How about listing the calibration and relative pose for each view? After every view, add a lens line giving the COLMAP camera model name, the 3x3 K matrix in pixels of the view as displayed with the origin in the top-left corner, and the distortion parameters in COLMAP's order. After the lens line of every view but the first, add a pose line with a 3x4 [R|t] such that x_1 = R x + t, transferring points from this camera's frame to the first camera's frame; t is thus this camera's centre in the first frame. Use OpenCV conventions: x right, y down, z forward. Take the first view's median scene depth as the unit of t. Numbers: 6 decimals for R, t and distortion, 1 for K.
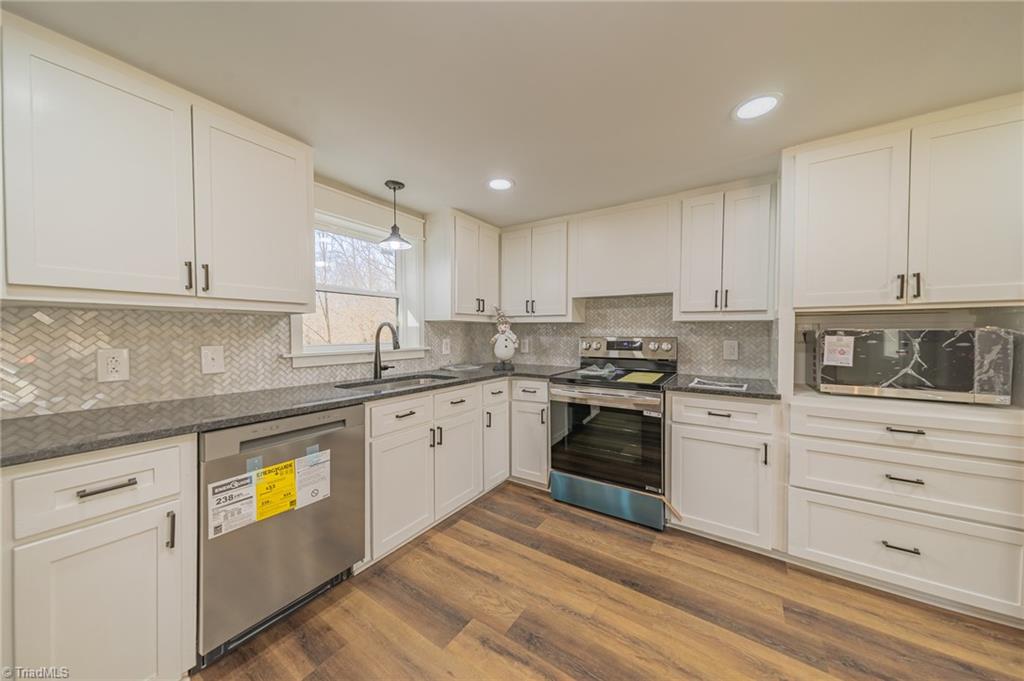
lens RADIAL K [[343.4, 0, 513.1], [0, 343.4, 340.3], [0, 0, 1]] dist [0.008456, -0.000185]
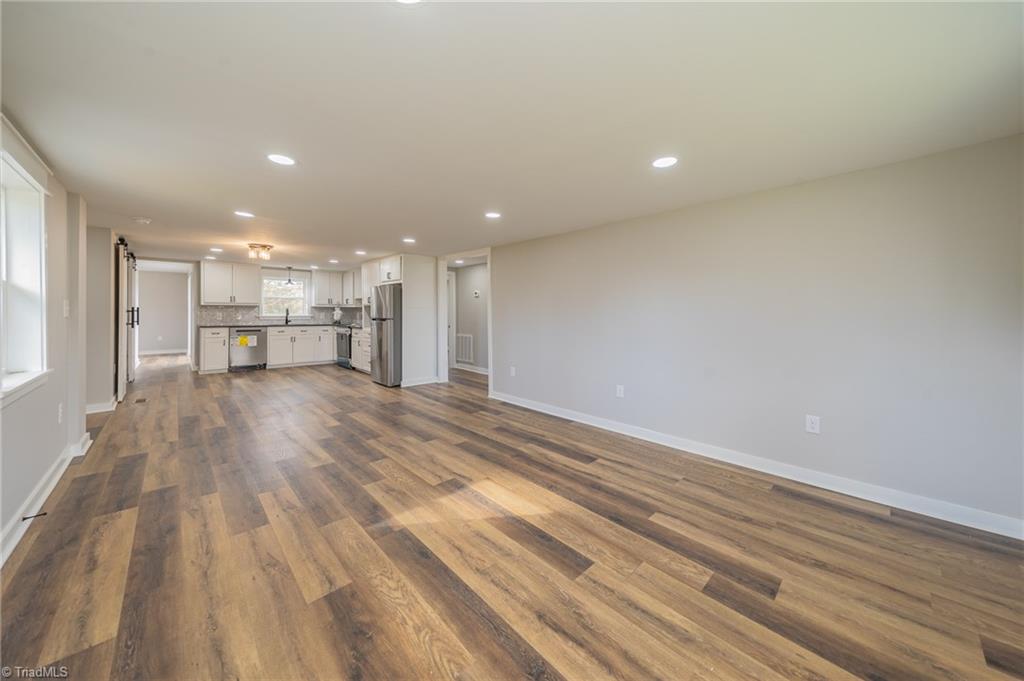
lens RADIAL K [[353.6, 0, 514.5], [0, 353.6, 315.5], [0, 0, 1]] dist [0.009984, -0.000066]
pose [[0.975928, 0.008581, -0.217923, 2.929918], [-0.010950, 0.999893, -0.009666, 0.041703], [0.217817, 0.011819, 0.975918, -2.191991]]
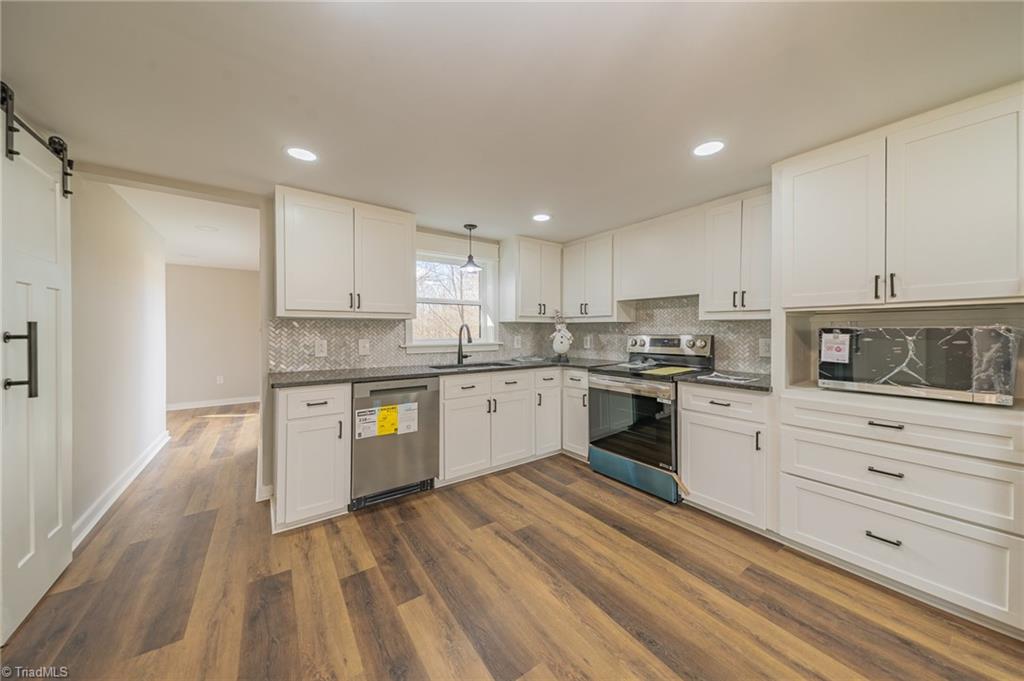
lens RADIAL K [[345.8, 0, 513.3], [0, 345.8, 335.5], [0, 0, 1]] dist [0.009902, -0.000132]
pose [[0.936030, 0.002739, -0.351910, 0.355614], [-0.006154, 0.999944, -0.008586, 0.007031], [0.351867, 0.010203, 0.935994, -0.288590]]
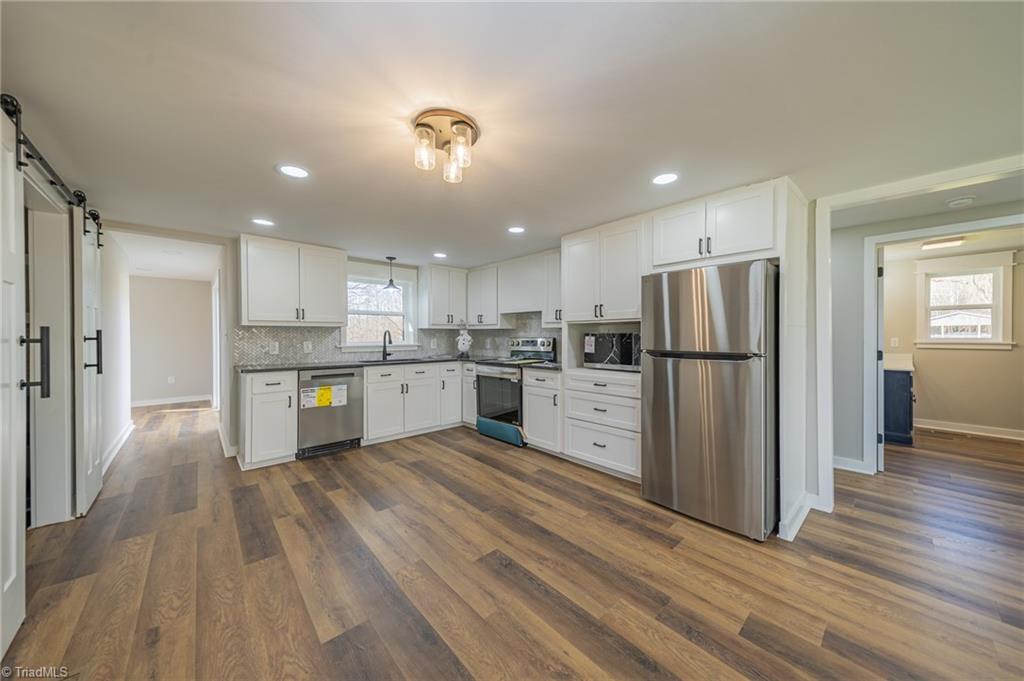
lens RADIAL K [[347.9, 0, 514.7], [0, 347.9, 340.3], [0, 0, 1]] dist [0.008039, -0.000058]
pose [[0.970655, 0.000509, -0.240475, 0.882278], [-0.002467, 0.999966, -0.007842, 0.020405], [0.240463, 0.008205, 0.970624, -0.795551]]
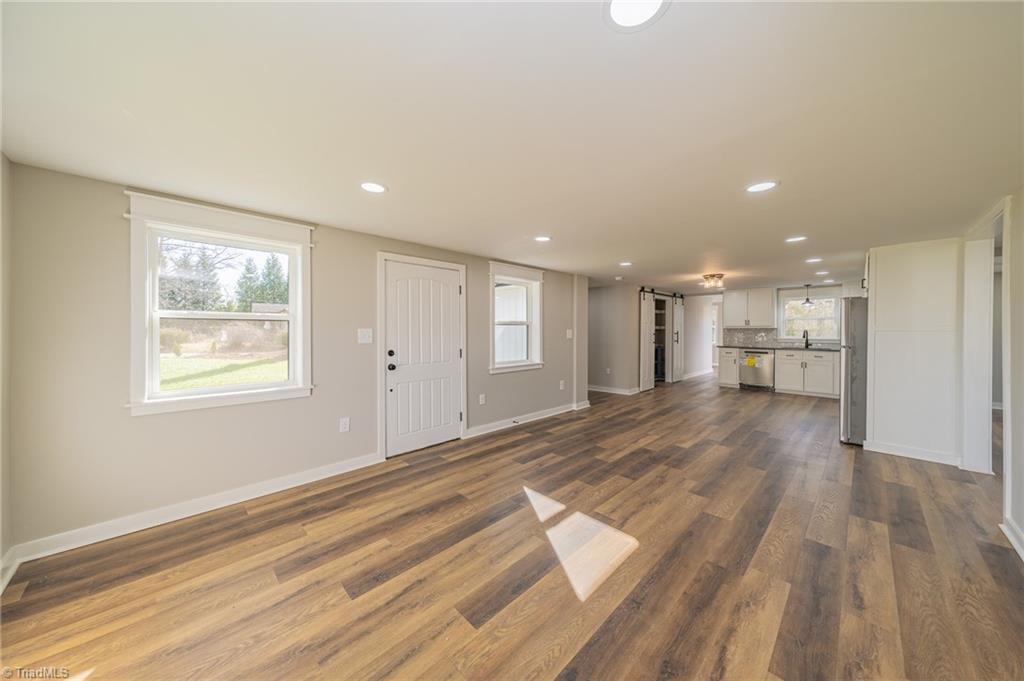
lens RADIAL K [[345.8, 0, 513.3], [0, 345.8, 335.5], [0, 0, 1]] dist [0.009902, -0.000132]
pose [[-0.200348, 0.016060, -0.979593, 3.649302], [-0.018395, 0.999628, 0.020151, -0.014826], [0.979552, 0.022057, -0.199978, -1.074306]]
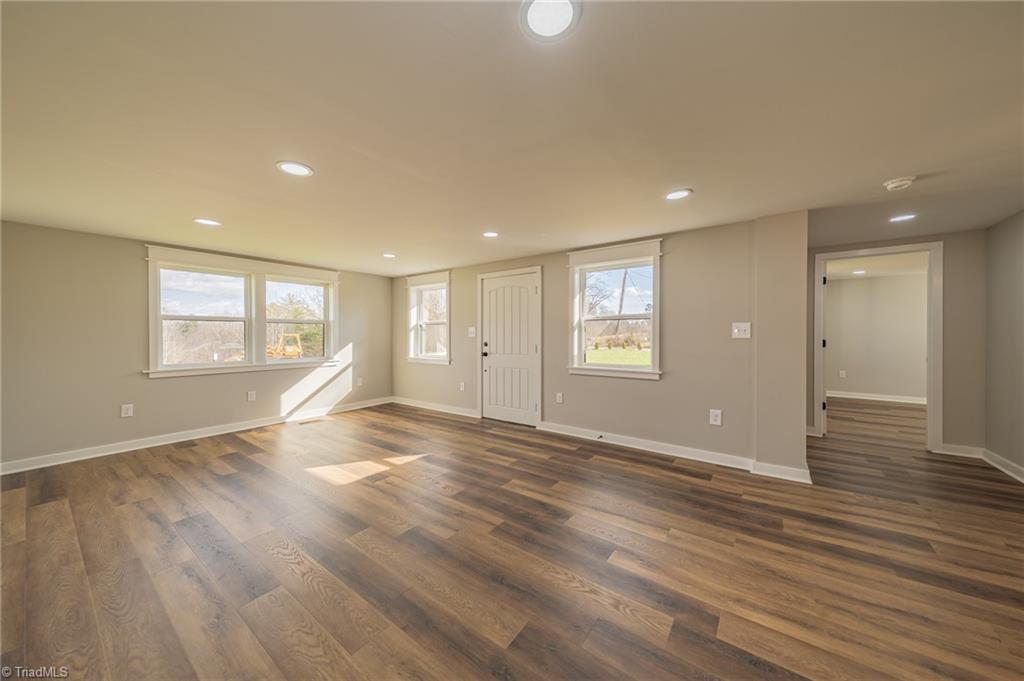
lens RADIAL K [[352.2, 0, 509.5], [0, 352.2, 338.7], [0, 0, 1]] dist [0.012151, -0.002602]
pose [[-0.998317, 0.004470, 0.057823, 1.793444], [0.006314, 0.999476, 0.031736, 0.002489], [-0.057651, 0.032048, -0.997822, 0.428581]]
